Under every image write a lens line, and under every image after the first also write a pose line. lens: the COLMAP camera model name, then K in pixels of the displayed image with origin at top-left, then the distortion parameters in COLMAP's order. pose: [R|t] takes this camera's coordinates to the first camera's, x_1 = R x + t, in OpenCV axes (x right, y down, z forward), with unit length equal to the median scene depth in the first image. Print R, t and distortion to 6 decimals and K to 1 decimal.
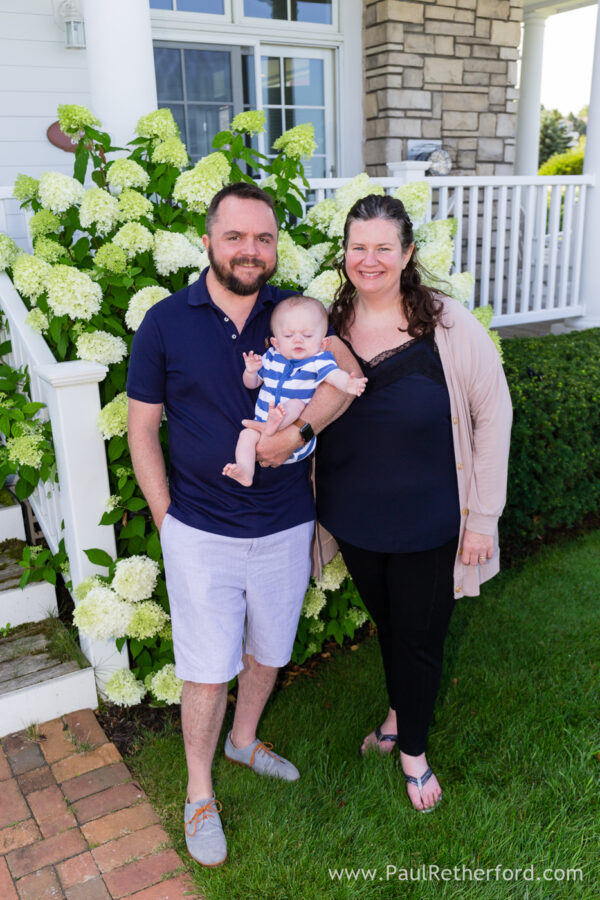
lens RADIAL K [[754.4, 0, 299.8], [0, 754.4, 470.6], [0, 0, 1]] dist [-0.111403, 0.164212]
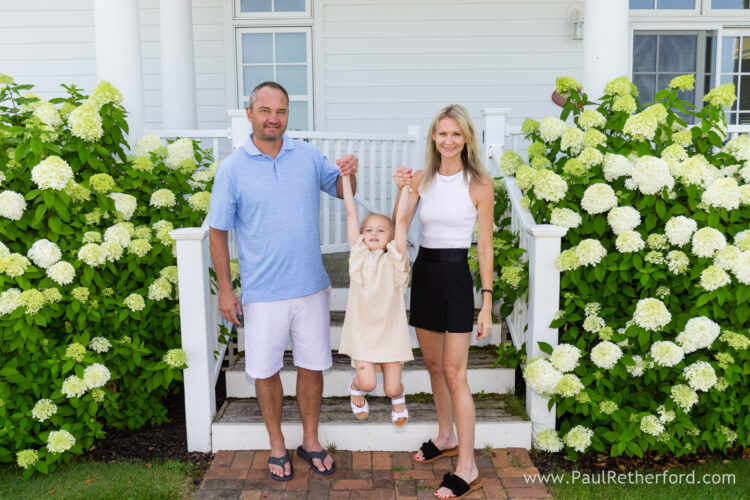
lens RADIAL K [[750.5, 0, 375.0], [0, 750.5, 250.0], [0, 0, 1]] dist [-0.165317, -0.012636]
pose [[0.857114, 0.045727, -0.513093, 0.184484], [-0.162935, 0.968979, -0.185825, 0.236467], [0.488679, 0.242874, 0.837977, -0.450599]]
